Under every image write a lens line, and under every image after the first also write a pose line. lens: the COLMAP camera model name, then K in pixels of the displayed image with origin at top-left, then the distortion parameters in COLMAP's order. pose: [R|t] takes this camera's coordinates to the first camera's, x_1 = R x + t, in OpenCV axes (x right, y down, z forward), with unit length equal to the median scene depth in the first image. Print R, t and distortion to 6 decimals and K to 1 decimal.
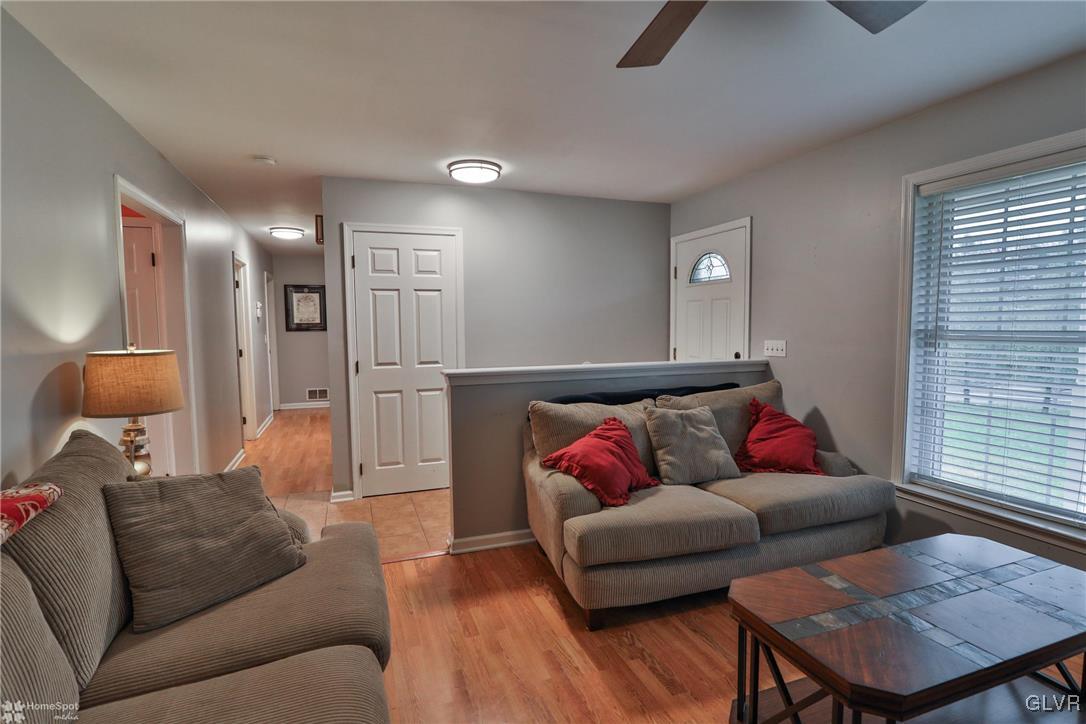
lens RADIAL K [[519.3, 0, 543.9], [0, 519.3, 362.3], [0, 0, 1]] dist [-0.017996, 0.000347]
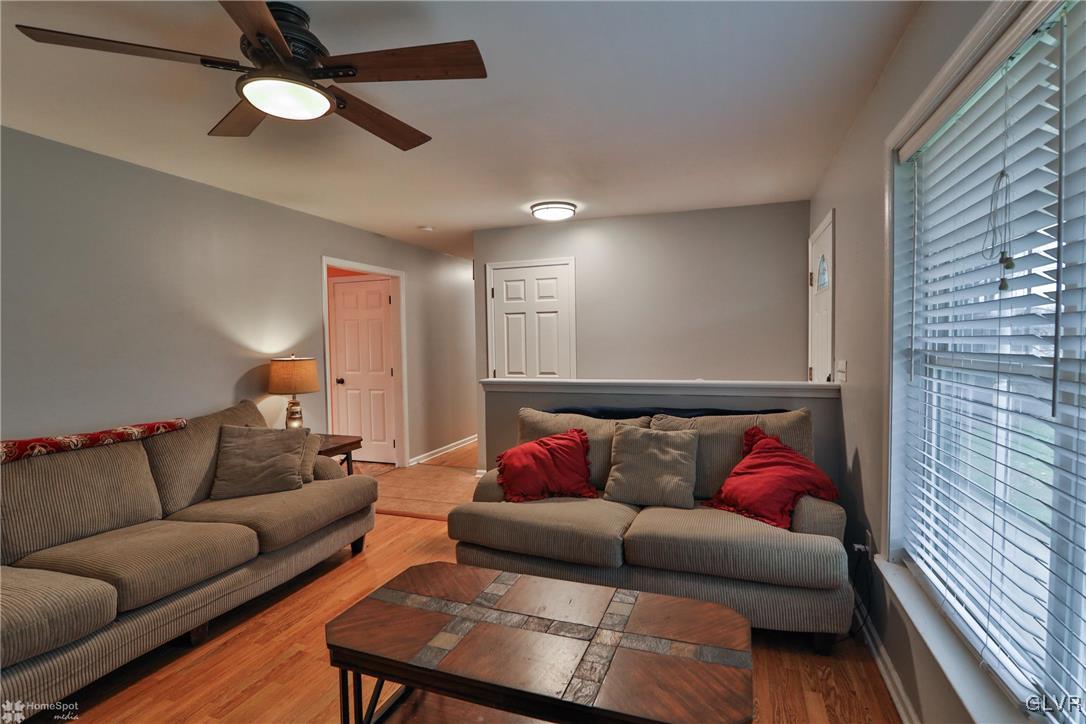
lens RADIAL K [[519.3, 0, 569.3], [0, 519.3, 364.3], [0, 0, 1]] dist [-0.017996, 0.000347]
pose [[0.782579, 0.025440, -0.622031, 0.715205], [-0.038627, 0.999224, -0.007730, -0.016125], [0.621352, 0.030077, 0.782954, 0.133486]]
